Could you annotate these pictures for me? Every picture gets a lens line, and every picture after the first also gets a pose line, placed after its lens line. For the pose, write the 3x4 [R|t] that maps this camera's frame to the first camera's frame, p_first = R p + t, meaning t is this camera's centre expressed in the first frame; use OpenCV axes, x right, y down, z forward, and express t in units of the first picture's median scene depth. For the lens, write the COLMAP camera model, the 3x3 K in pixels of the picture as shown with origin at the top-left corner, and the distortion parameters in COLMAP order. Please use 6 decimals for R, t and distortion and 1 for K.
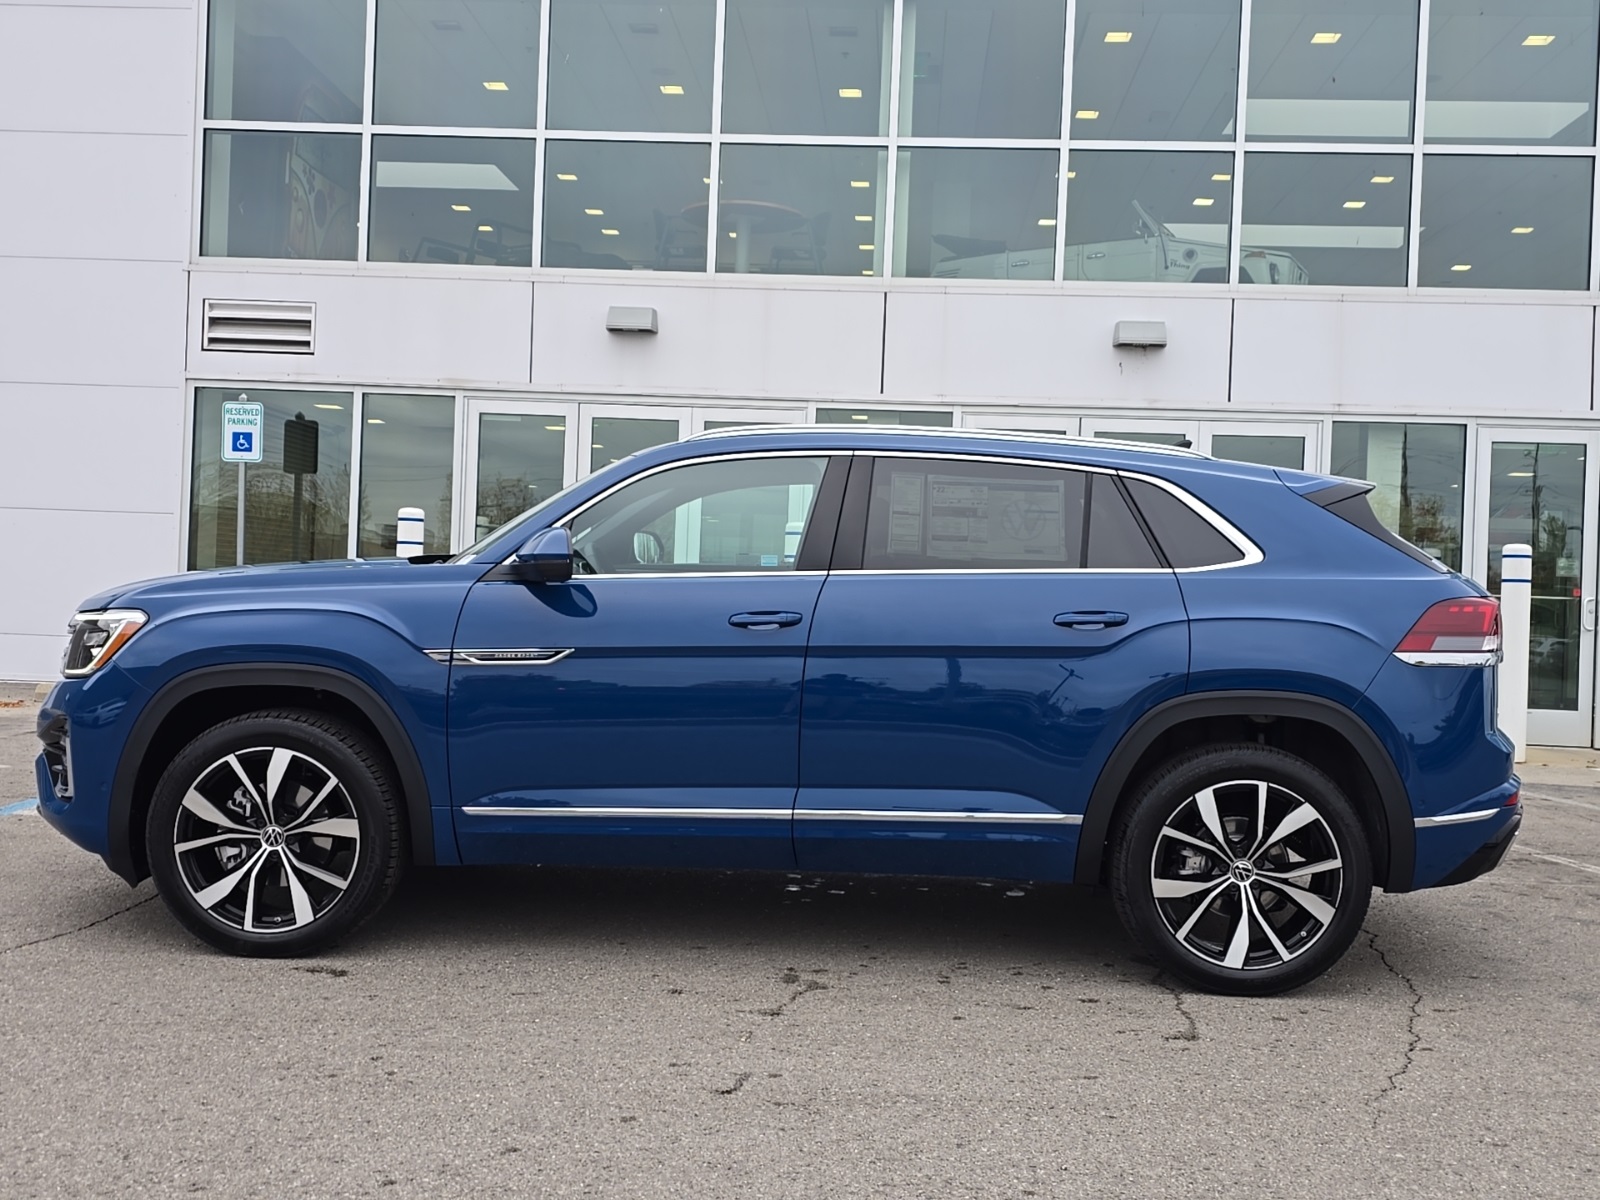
lens RADIAL K [[1702.1, 0, 800.0], [0, 1702.1, 600.0], [0, 0, 1]] dist [0.085341, -0.021810]
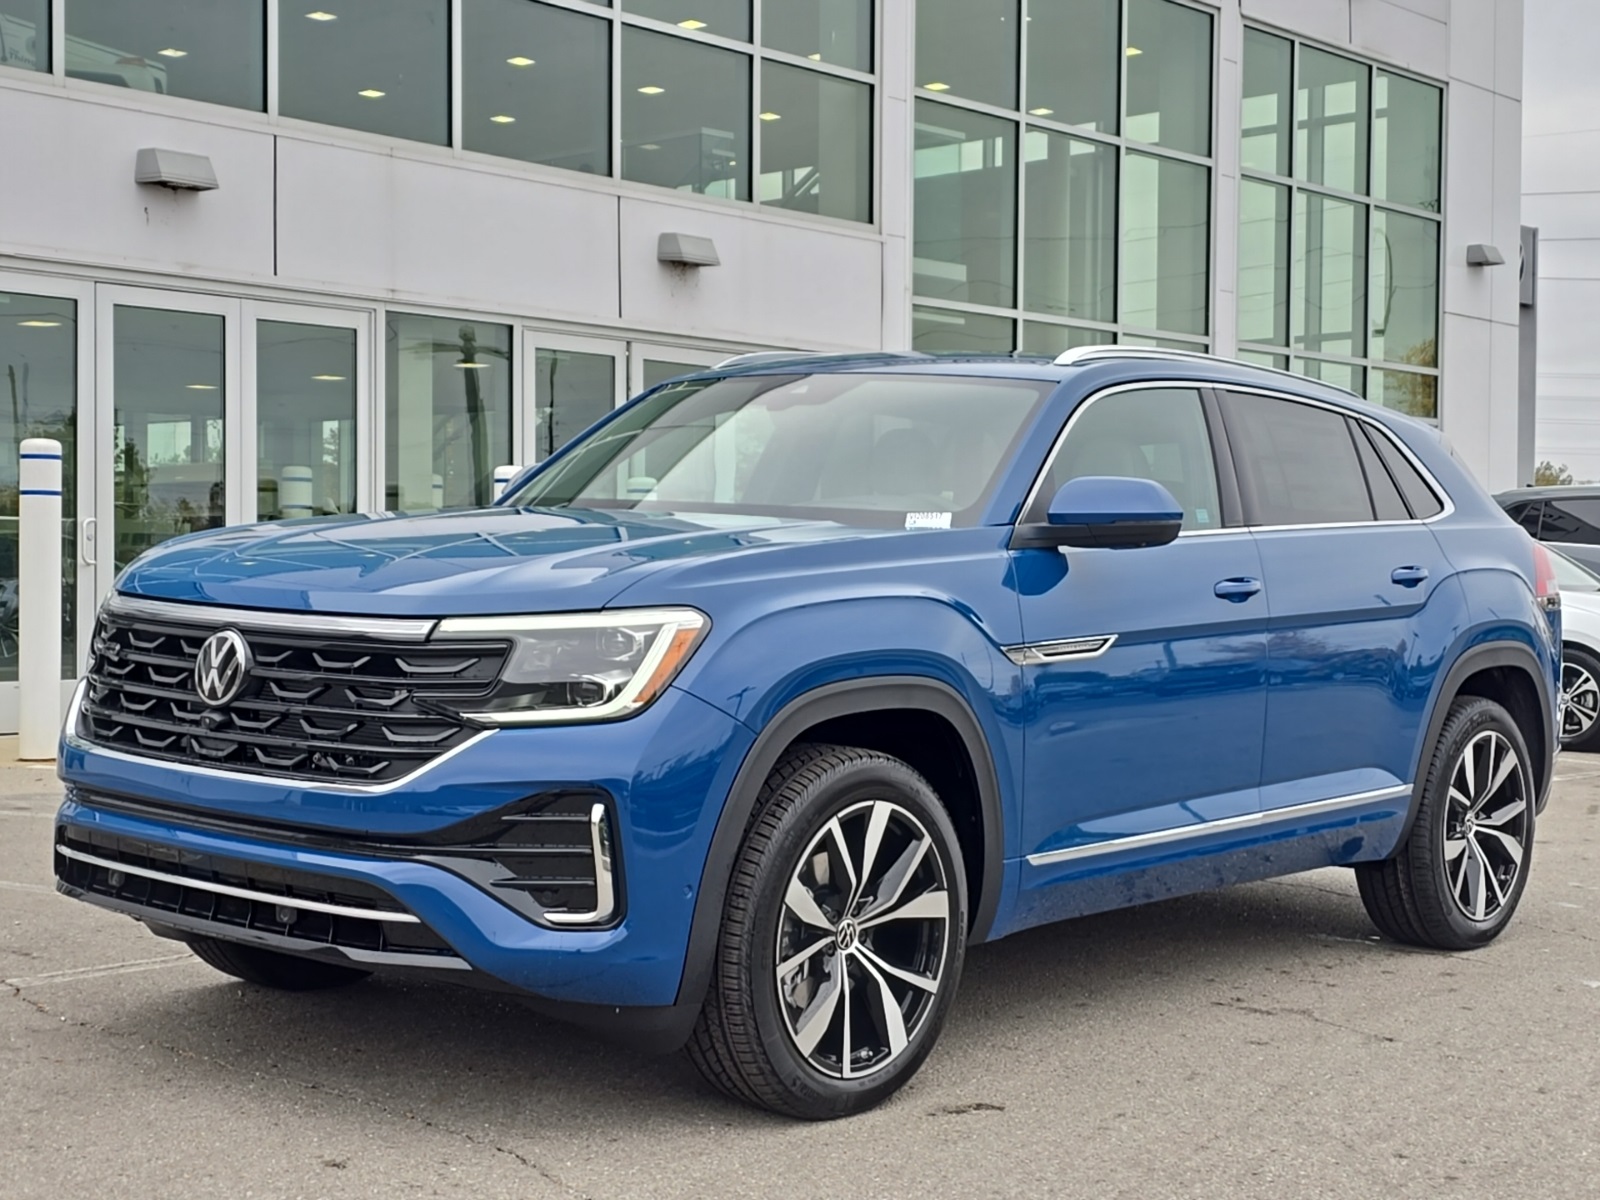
lens RADIAL K [[2385.5, 0, 800.0], [0, 2385.5, 600.0], [0, 0, 1]] dist [0.027042, 0.061778]
pose [[0.626917, -0.038923, 0.778113, -1.048746], [0.014522, 0.999162, 0.038279, -0.029706], [-0.778951, -0.012698, 0.626957, 0.432837]]
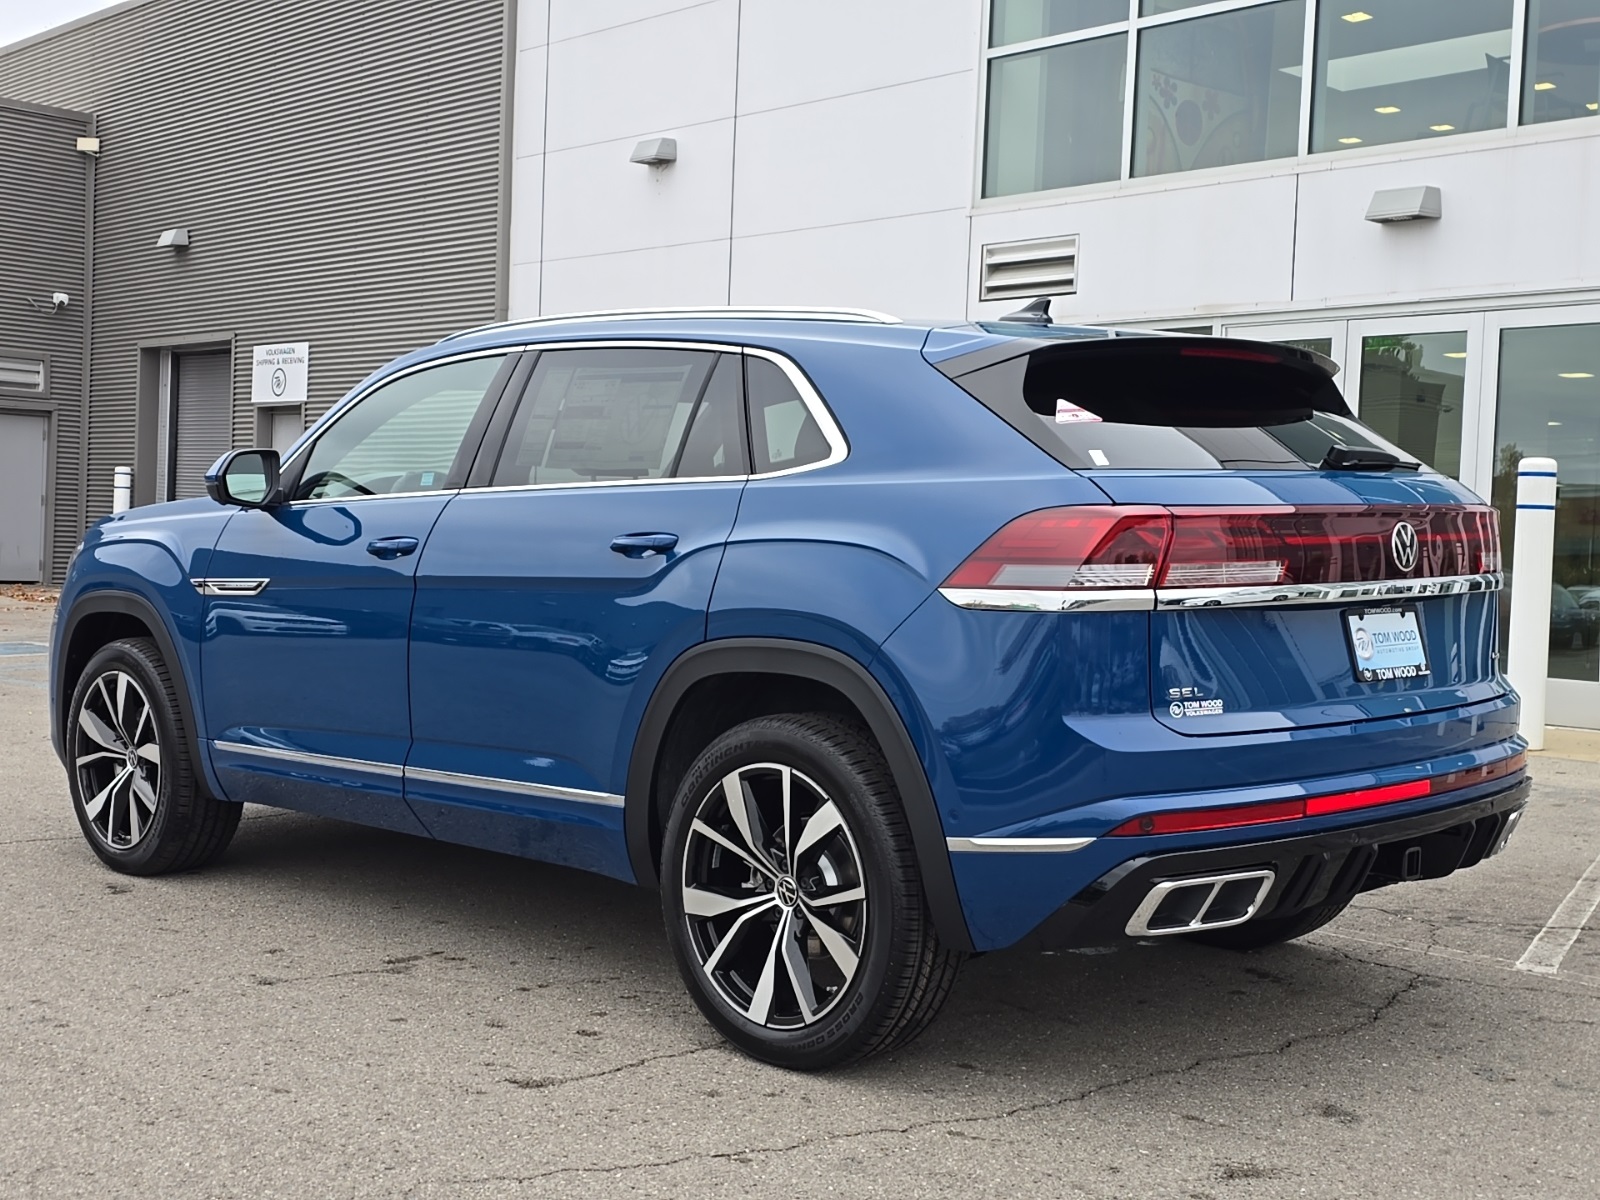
lens RADIAL K [[1999.1, 0, 800.0], [0, 1999.1, 600.0], [0, 0, 1]] dist [0.182015, -0.603083]
pose [[0.728006, 0.011918, -0.685467, 0.830725], [-0.013089, 0.999908, 0.003484, 0.032699], [0.685446, 0.006435, 0.728095, 0.388088]]
